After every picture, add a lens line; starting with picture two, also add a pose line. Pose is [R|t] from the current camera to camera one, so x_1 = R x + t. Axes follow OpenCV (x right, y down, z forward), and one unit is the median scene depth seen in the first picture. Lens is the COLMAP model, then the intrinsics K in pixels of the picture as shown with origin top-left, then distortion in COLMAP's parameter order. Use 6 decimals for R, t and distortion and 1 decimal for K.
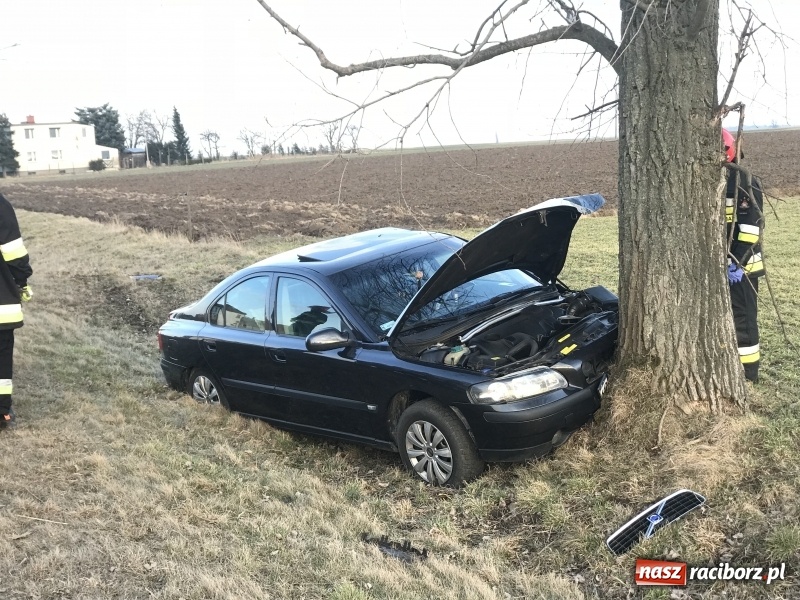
lens RADIAL K [[1300.7, 0, 400.0], [0, 1300.7, 300.0], [0, 0, 1]] dist [-0.050131, 0.815459]
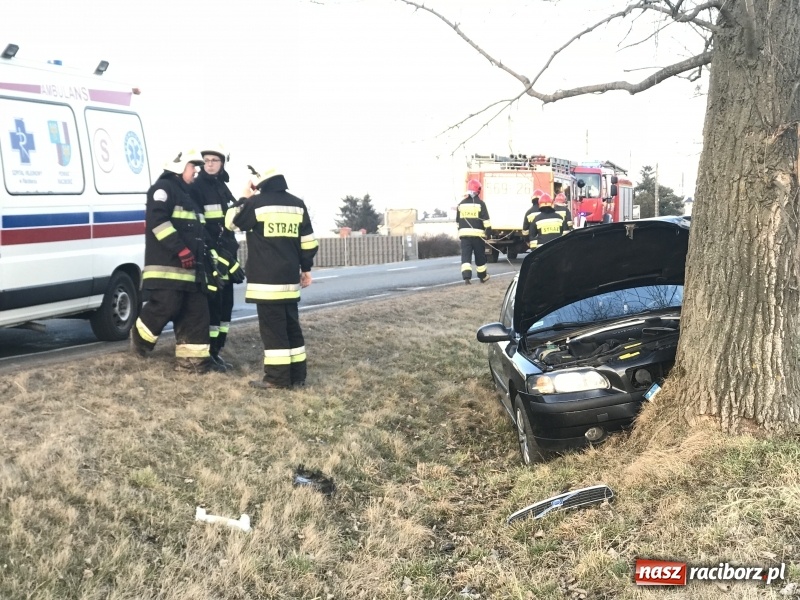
lens RADIAL K [[1300.7, 0, 400.0], [0, 1300.7, 300.0], [0, 0, 1]] dist [-0.050131, 0.815459]
pose [[0.783007, 0.074459, -0.617540, 0.637612], [-0.096958, 0.995284, -0.002932, 0.014387], [0.614410, 0.062171, 0.786534, 0.056300]]
